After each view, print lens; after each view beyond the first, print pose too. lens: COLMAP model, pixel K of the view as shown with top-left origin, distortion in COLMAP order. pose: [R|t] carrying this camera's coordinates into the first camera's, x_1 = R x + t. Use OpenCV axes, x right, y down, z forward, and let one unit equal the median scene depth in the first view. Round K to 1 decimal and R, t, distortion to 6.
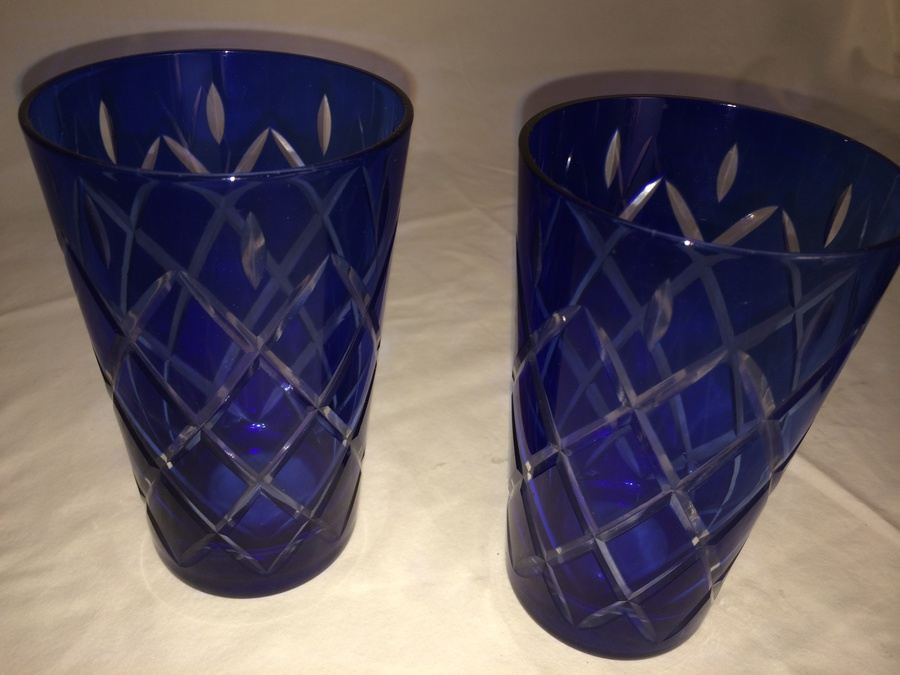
lens RADIAL K [[792.9, 0, 450.0], [0, 792.9, 337.5], [0, 0, 1]] dist [0.000761, -0.004322]
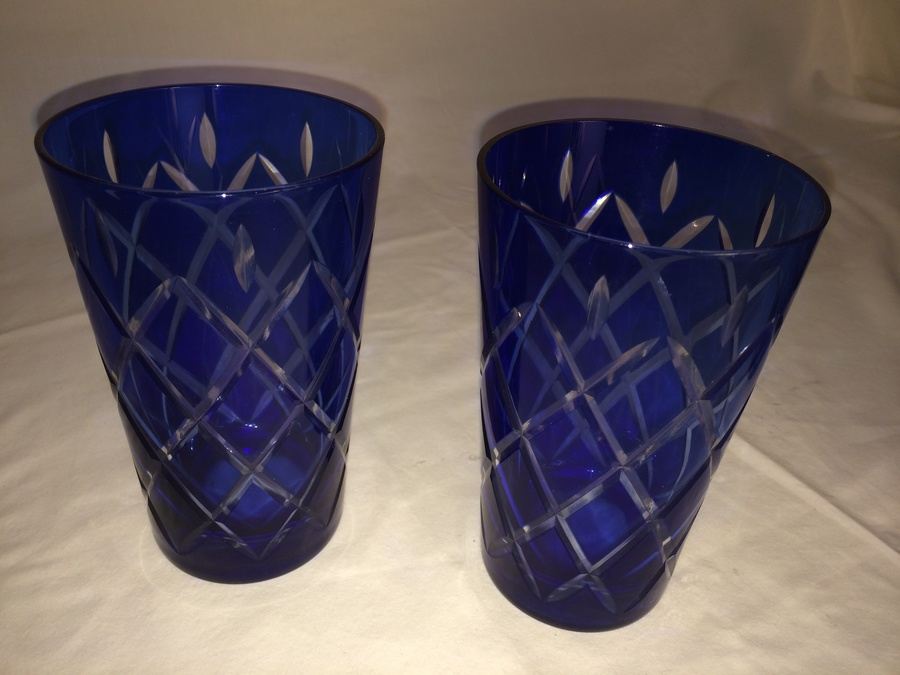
lens RADIAL K [[784.6, 0, 450.0], [0, 784.6, 337.5], [0, 0, 1]] dist [0.012144, -0.000625]
pose [[0.999721, -0.019207, 0.013732, 0.022150], [0.019613, 0.999355, -0.030071, 0.032154], [-0.013146, 0.030332, 0.999453, -0.094200]]
